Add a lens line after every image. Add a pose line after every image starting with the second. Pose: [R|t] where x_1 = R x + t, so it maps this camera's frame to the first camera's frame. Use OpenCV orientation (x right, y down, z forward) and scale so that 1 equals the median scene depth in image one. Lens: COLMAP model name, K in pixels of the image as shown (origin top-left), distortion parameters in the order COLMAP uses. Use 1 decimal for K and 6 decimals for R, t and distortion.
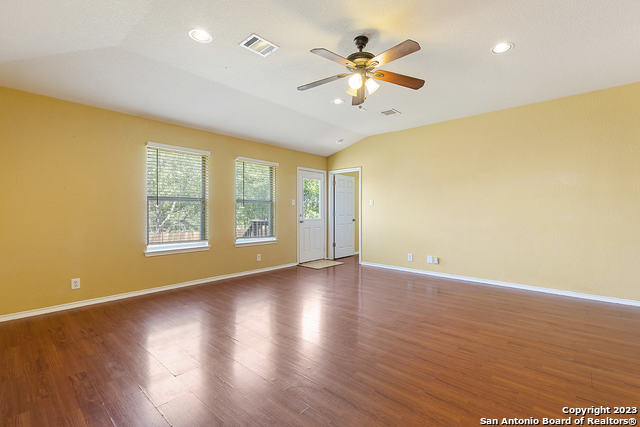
lens RADIAL K [[287.6, 0, 320.0], [0, 287.6, 213.4], [0, 0, 1]] dist [0.017450, 0.000241]
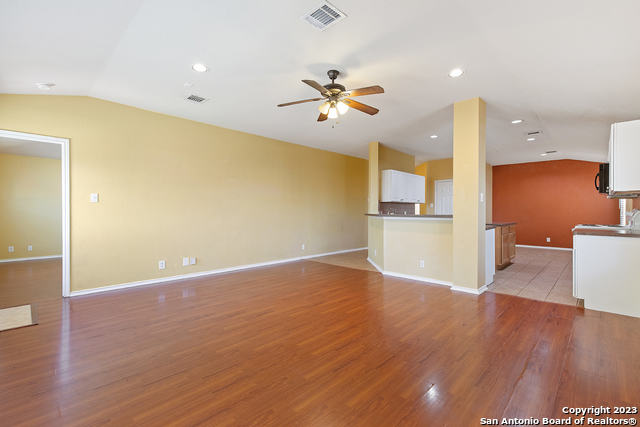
lens RADIAL K [[287.6, 0, 325.3], [0, 287.6, 209.9], [0, 0, 1]] dist [0.017450, 0.000241]
pose [[0.022620, 0.007890, 0.999713, -0.575680], [0.008997, 0.999927, -0.008096, 0.000293], [-0.999704, 0.009177, 0.022547, 0.533254]]
